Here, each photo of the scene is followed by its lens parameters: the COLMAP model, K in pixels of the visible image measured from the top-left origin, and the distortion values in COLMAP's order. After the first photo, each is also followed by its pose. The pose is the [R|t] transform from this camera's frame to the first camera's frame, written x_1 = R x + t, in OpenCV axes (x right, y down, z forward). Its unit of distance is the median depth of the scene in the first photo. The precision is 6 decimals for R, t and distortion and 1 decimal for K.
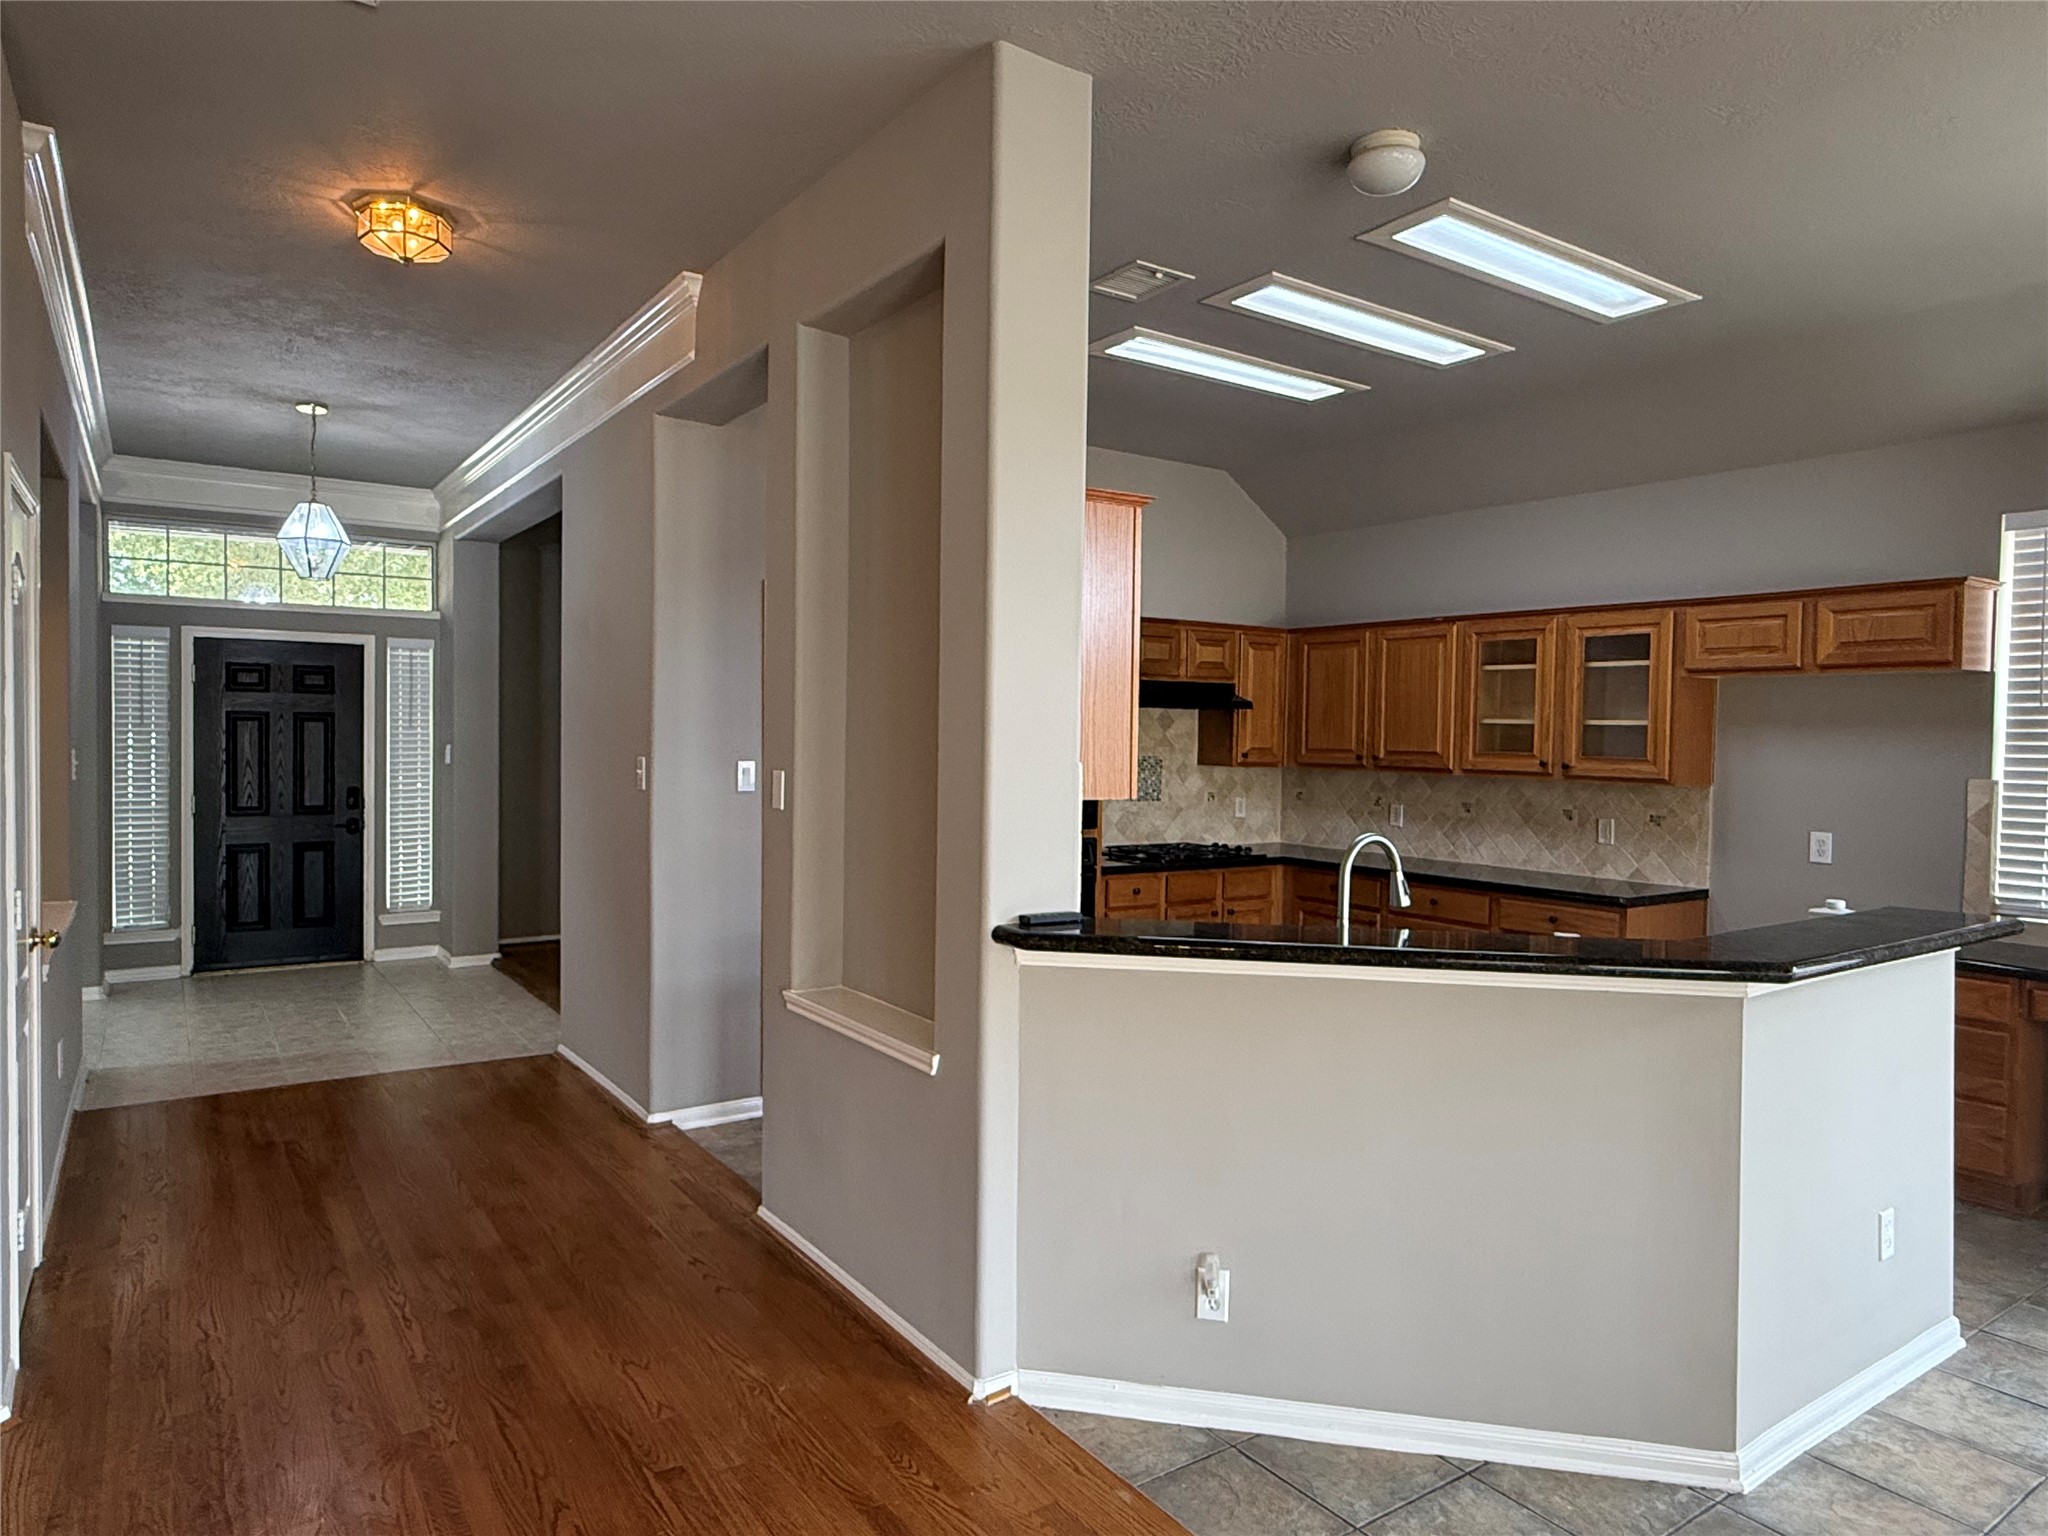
lens RADIAL K [[1253.7, 0, 1020.7], [0, 1253.7, 767.1], [0, 0, 1]] dist [0.001075, -0.003985]
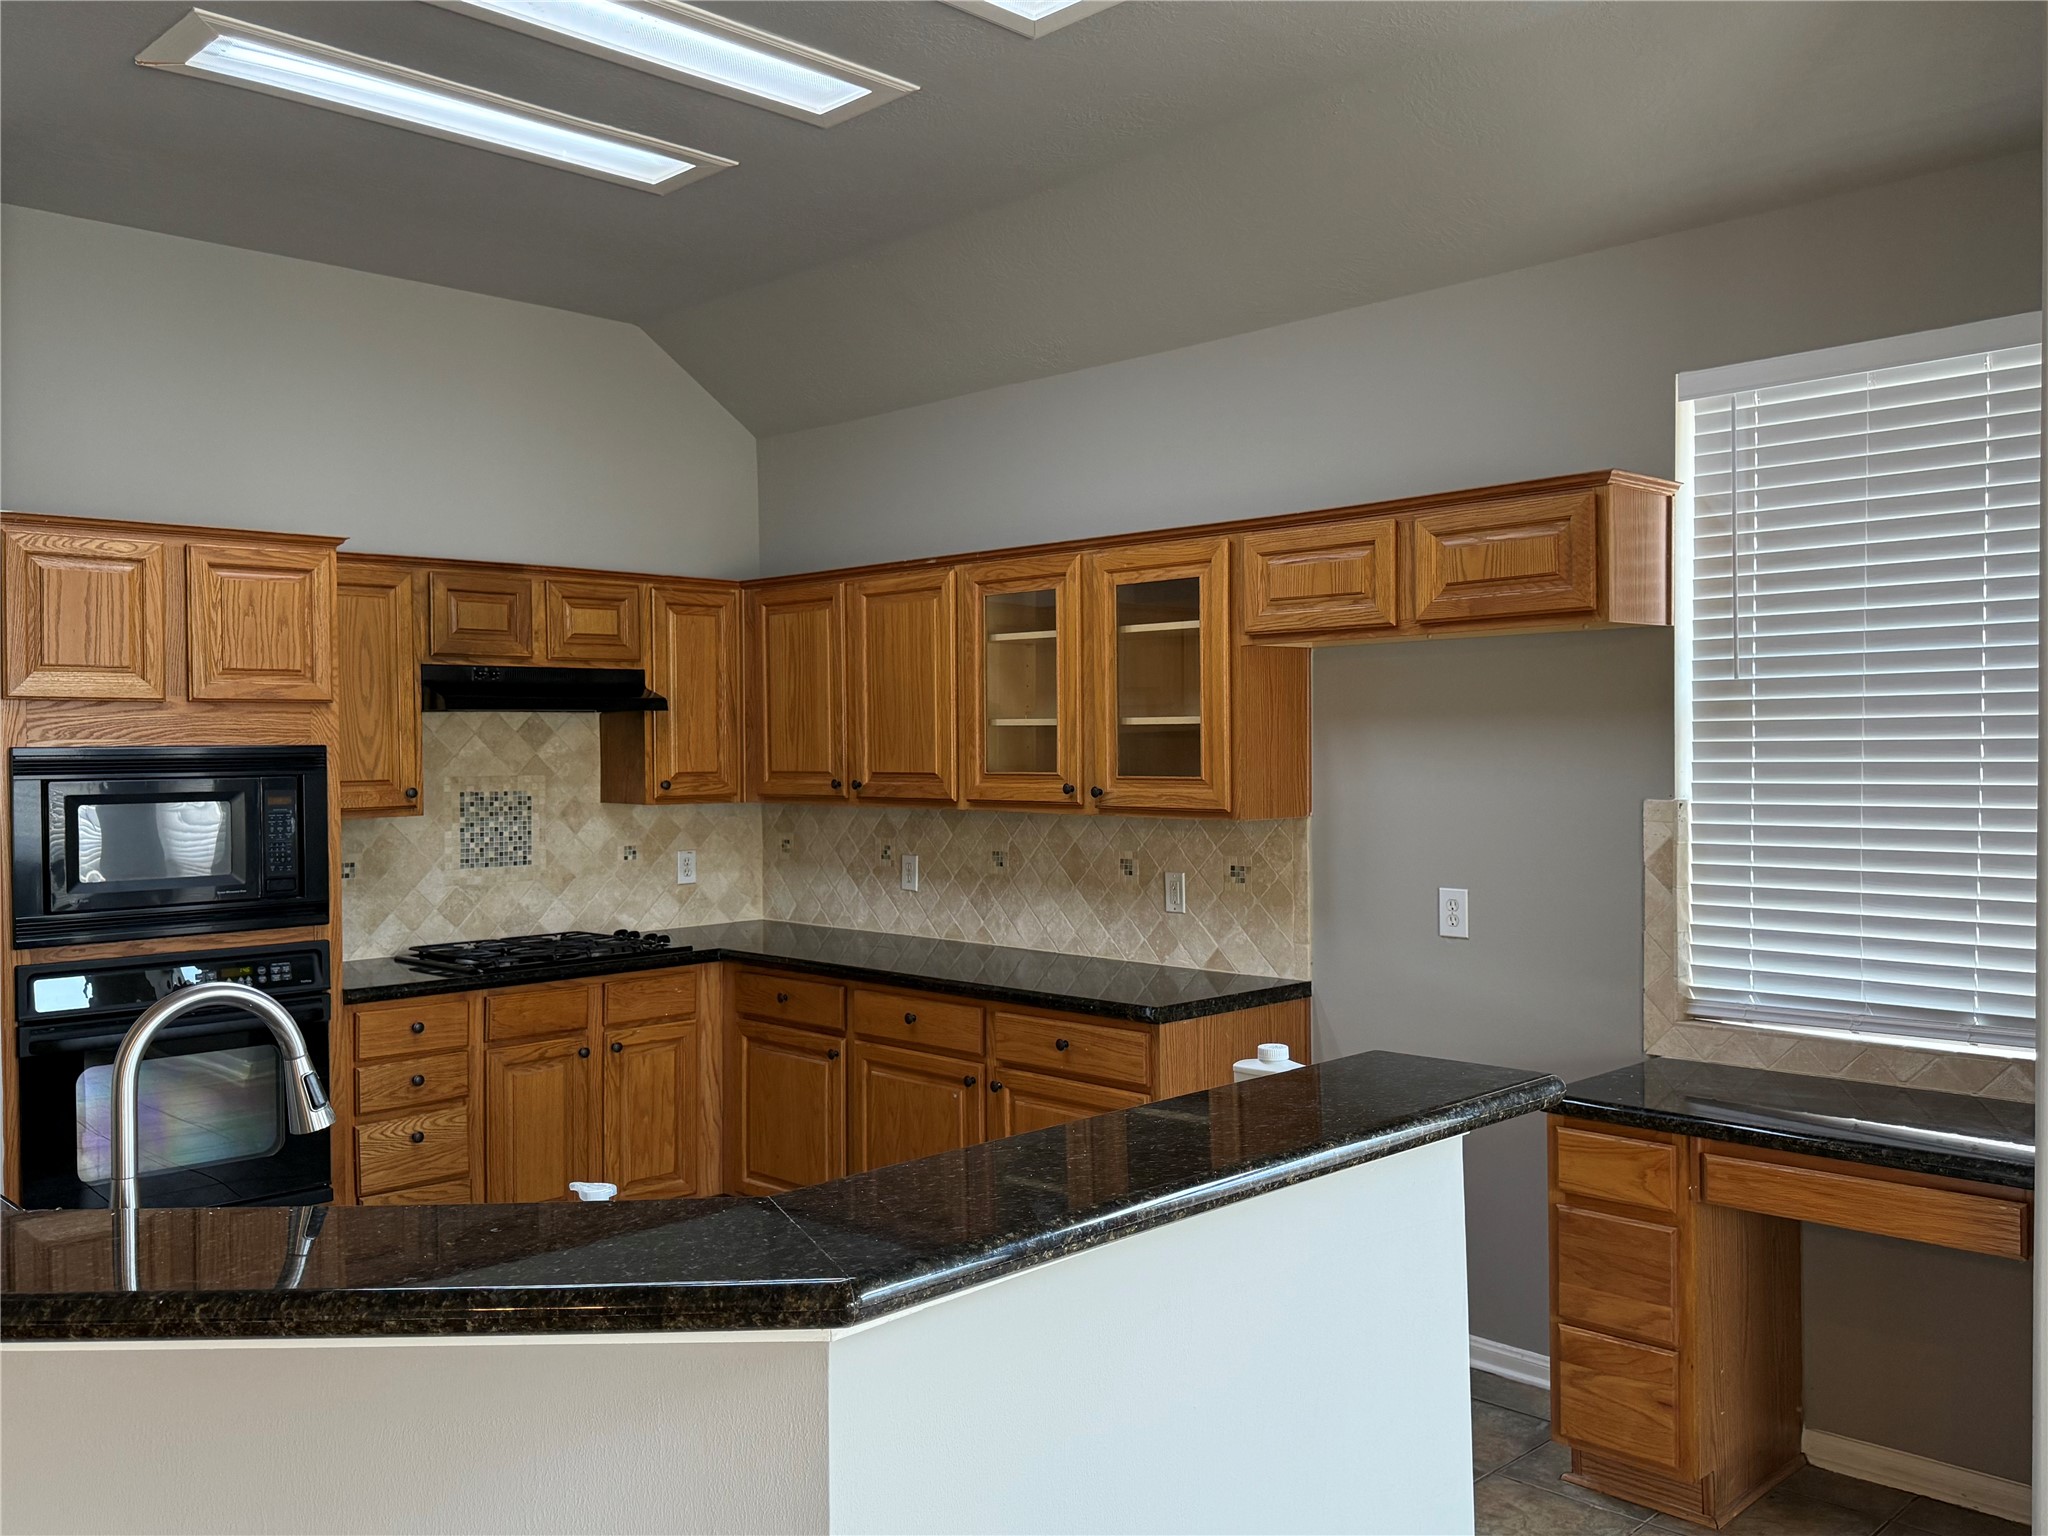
lens RADIAL K [[1687.3, 0, 1022.8], [0, 1687.3, 770.6], [0, 0, 1]] dist [0.163998, -0.349889]
pose [[0.984089, -0.027705, 0.175500, 0.218631], [0.029662, 0.999524, -0.008539, -0.004681], [-0.175180, 0.013609, 0.984442, 0.154773]]
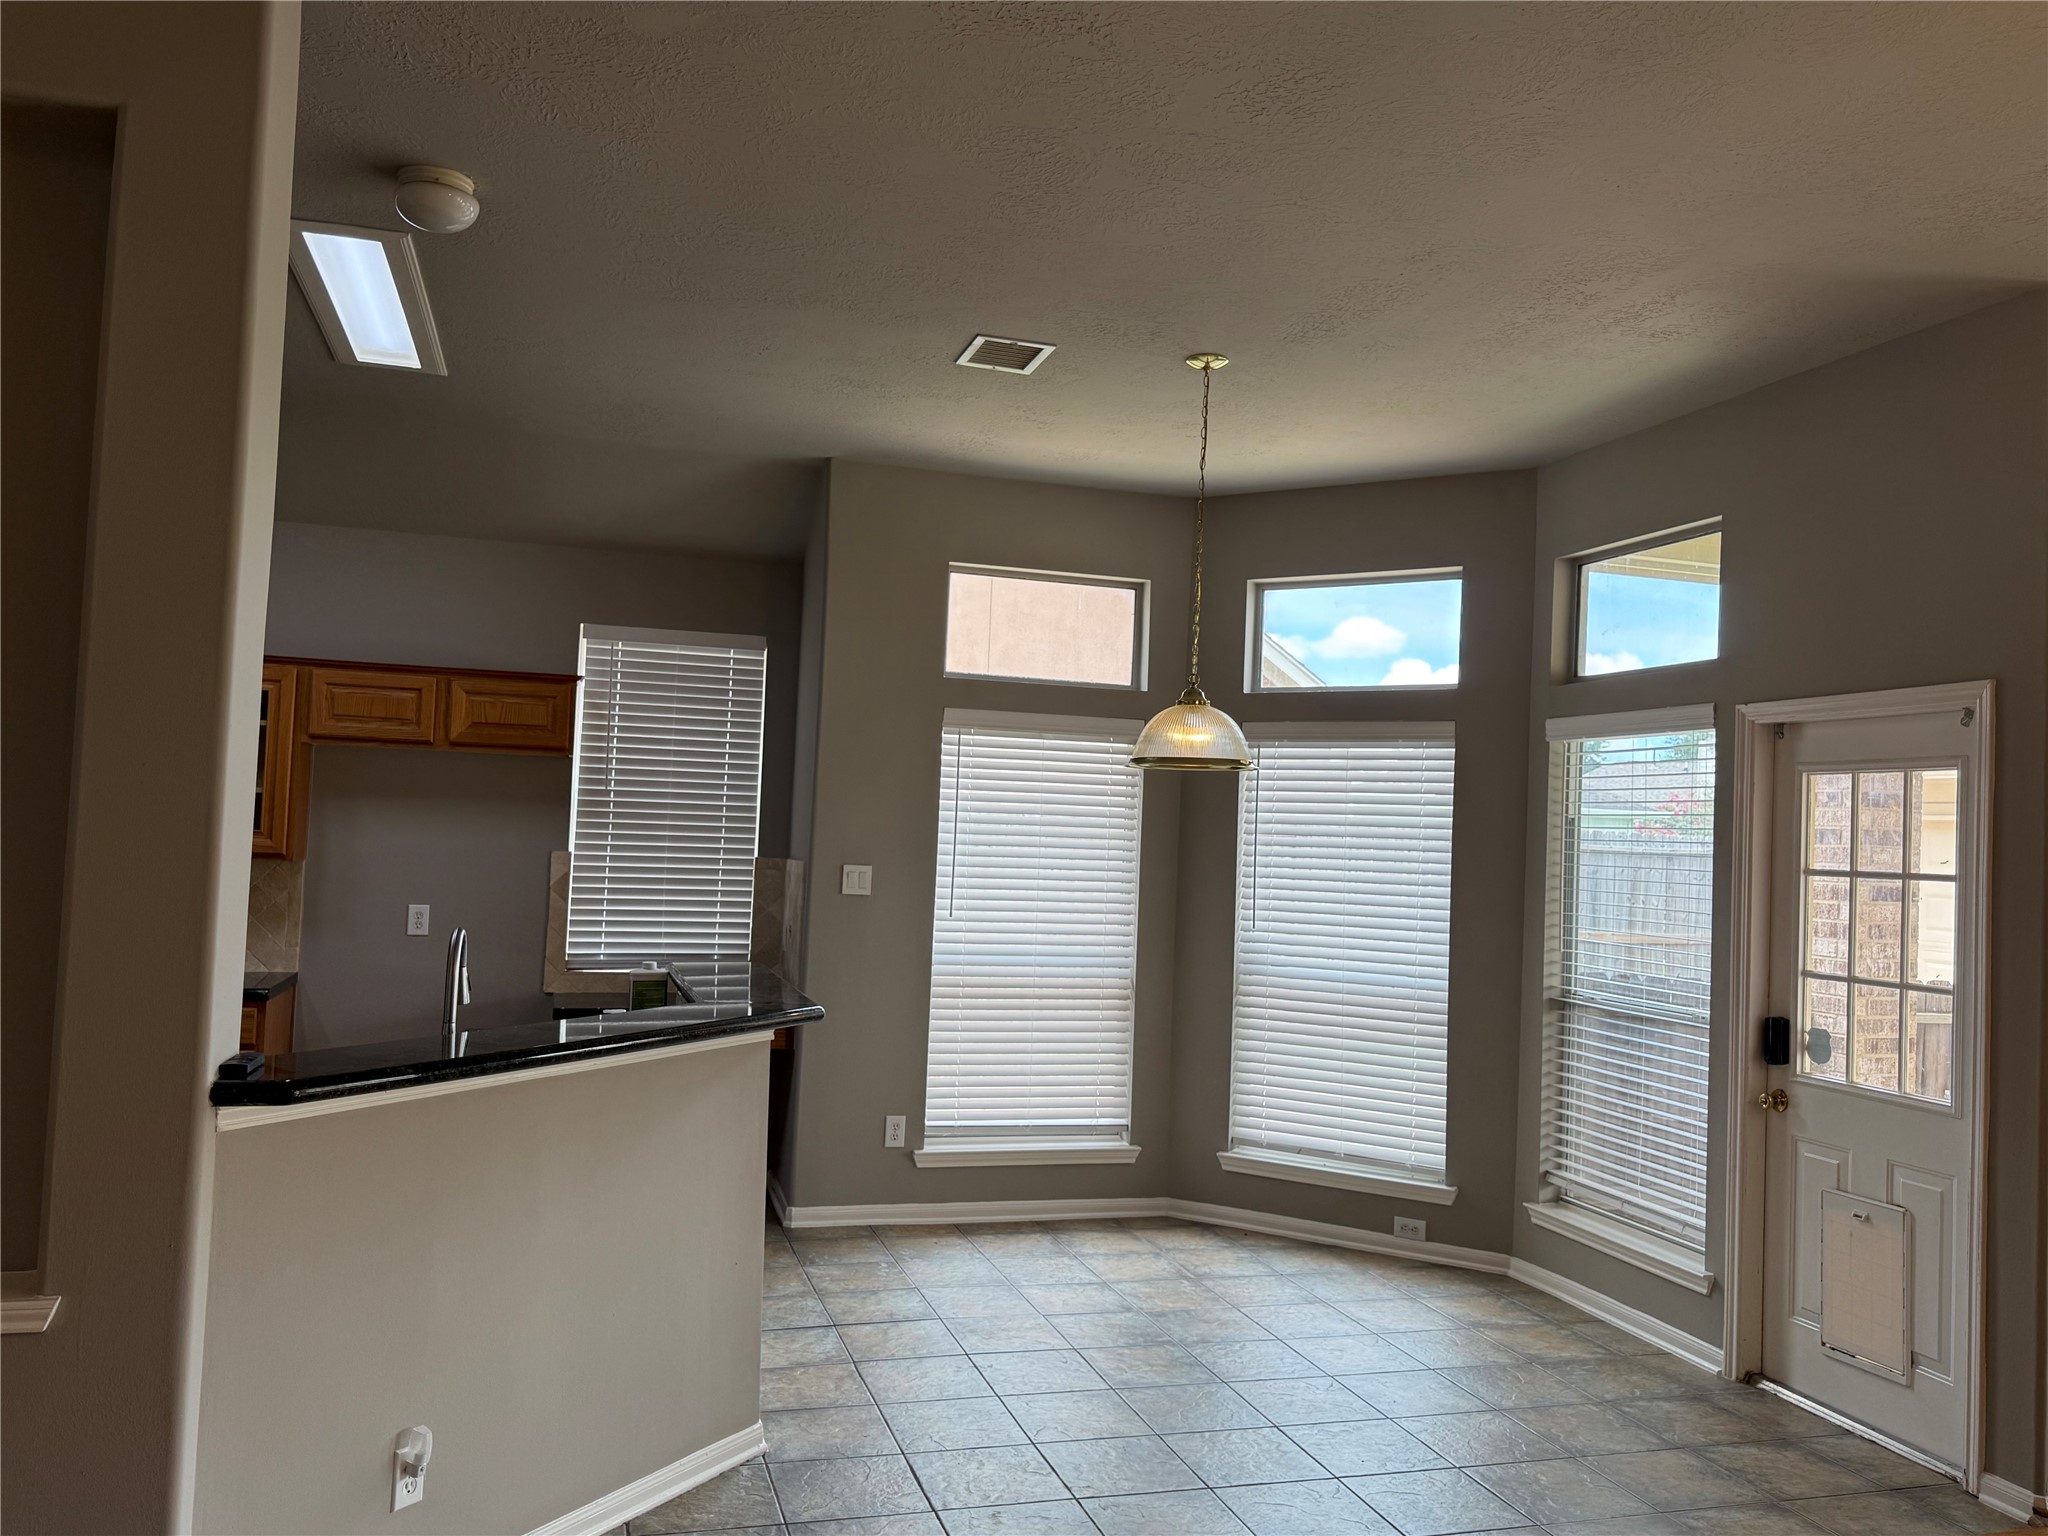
lens RADIAL K [[1553.2, 0, 1020.7], [0, 1553.2, 772.9], [0, 0, 1]] dist [0.081789, -0.115234]
pose [[0.309708, 0.036542, 0.950129, -0.326278], [-0.008063, 0.999326, -0.035806, -0.009970], [-0.950798, 0.003428, 0.309794, 0.116008]]
